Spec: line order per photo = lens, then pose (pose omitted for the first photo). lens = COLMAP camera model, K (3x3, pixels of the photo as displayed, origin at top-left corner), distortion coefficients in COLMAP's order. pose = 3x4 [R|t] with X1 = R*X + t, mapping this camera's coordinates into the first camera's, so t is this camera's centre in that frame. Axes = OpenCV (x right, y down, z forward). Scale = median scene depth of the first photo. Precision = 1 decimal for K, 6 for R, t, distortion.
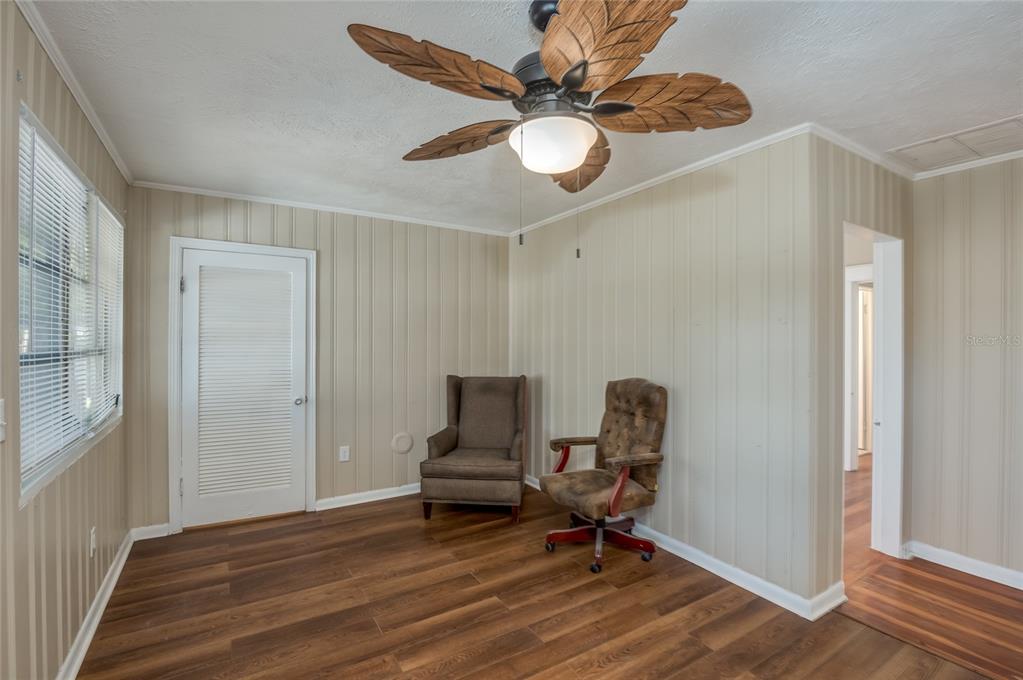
lens RADIAL K [[461.6, 0, 507.1], [0, 461.6, 339.5], [0, 0, 1]] dist [-0.015843, -0.002917]
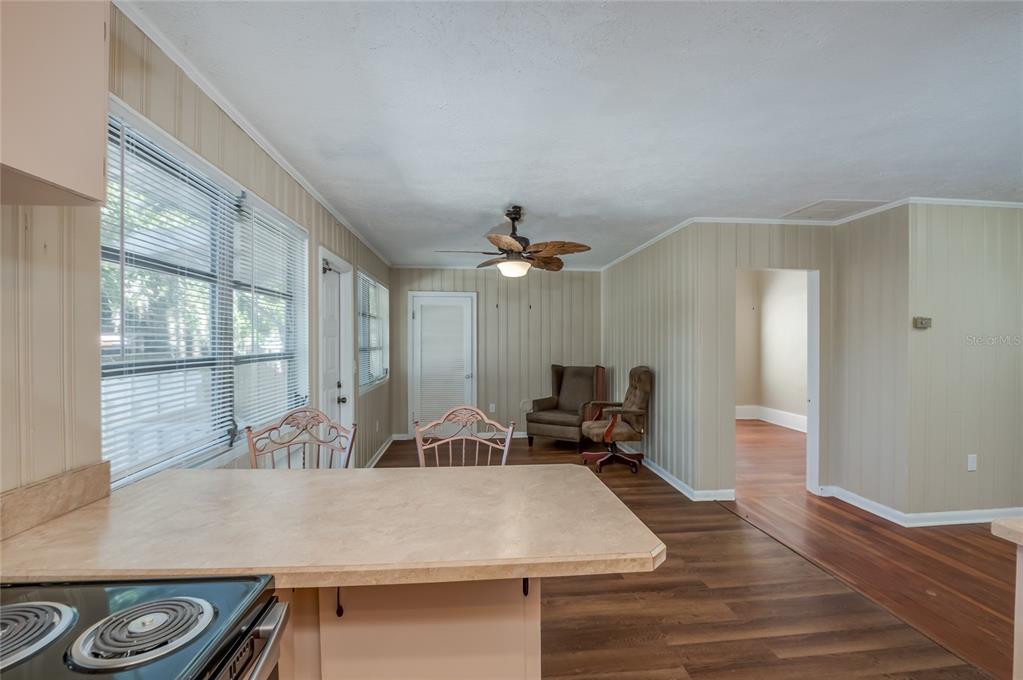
lens RADIAL K [[461.6, 0, 514.1], [0, 461.6, 342.1], [0, 0, 1]] dist [-0.015843, -0.002917]
pose [[0.901753, -0.002211, -0.432246, 0.543938], [0.003169, 0.999994, 0.001498, -0.003339], [0.432240, -0.002720, 0.901754, -0.610287]]
